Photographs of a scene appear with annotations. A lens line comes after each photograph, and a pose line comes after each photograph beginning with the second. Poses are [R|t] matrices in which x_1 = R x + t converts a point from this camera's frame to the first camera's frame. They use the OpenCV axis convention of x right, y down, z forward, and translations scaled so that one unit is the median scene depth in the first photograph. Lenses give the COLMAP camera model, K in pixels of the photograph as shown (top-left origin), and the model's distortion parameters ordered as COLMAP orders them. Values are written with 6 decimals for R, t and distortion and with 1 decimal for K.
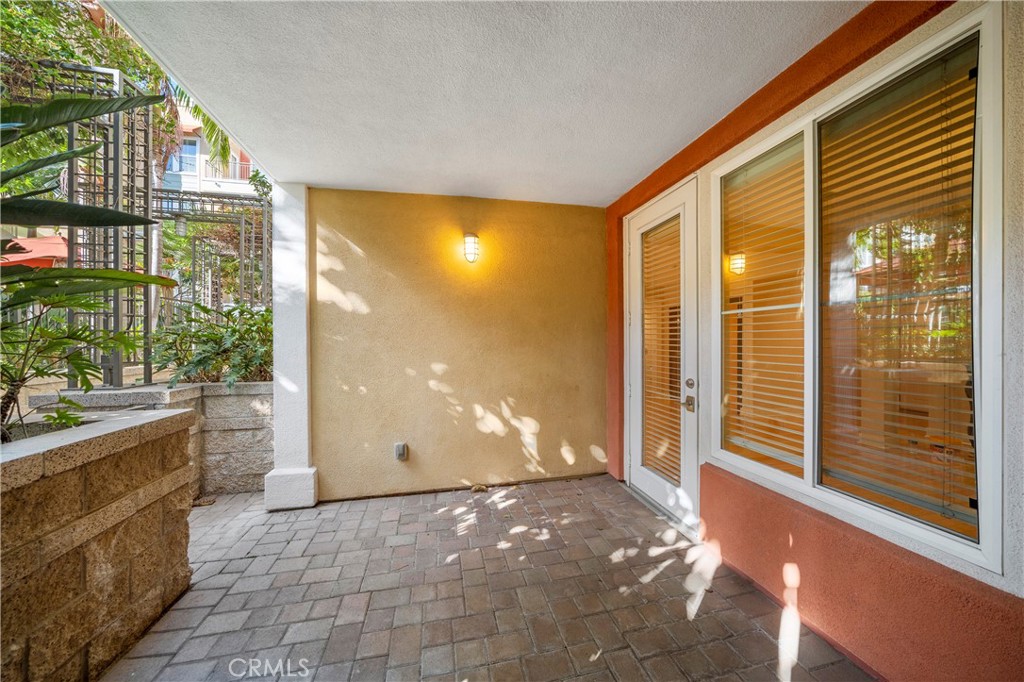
lens RADIAL K [[355.5, 0, 512.0], [0, 355.5, 341.0], [0, 0, 1]] dist [-0.000016, 0.000360]
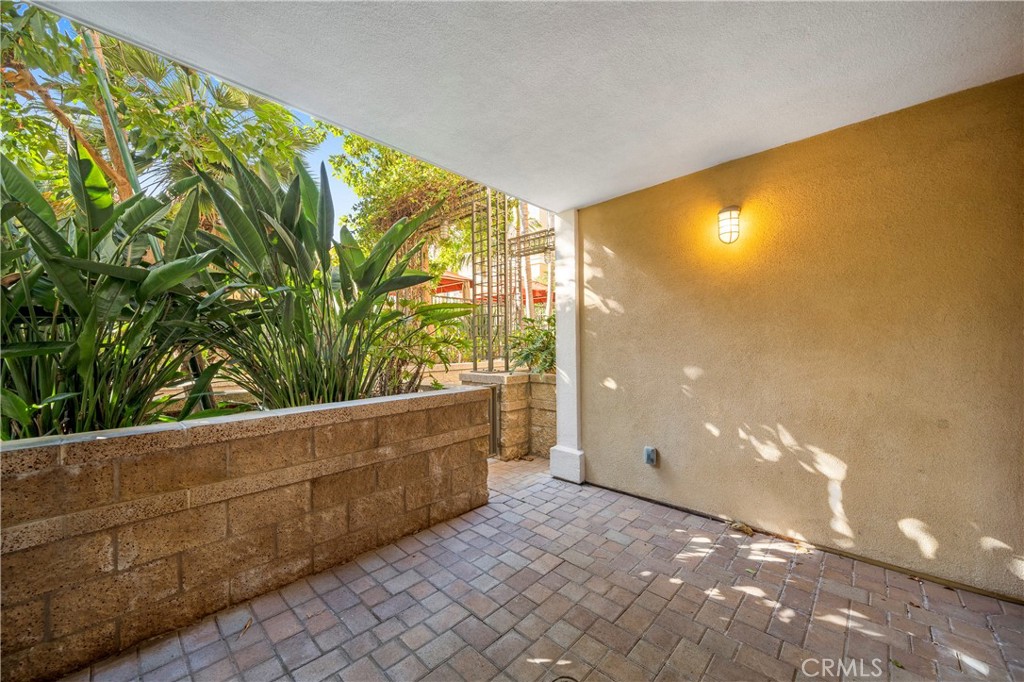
lens RADIAL K [[391.3, 0, 512.0], [0, 391.3, 341.0], [0, 0, 1]] dist [-0.000673, 0.000685]
pose [[0.555381, -0.005322, -0.831579, 0.382192], [0.010630, 0.999943, 0.000700, -0.006629], [0.831528, -0.009228, 0.555406, 0.107183]]
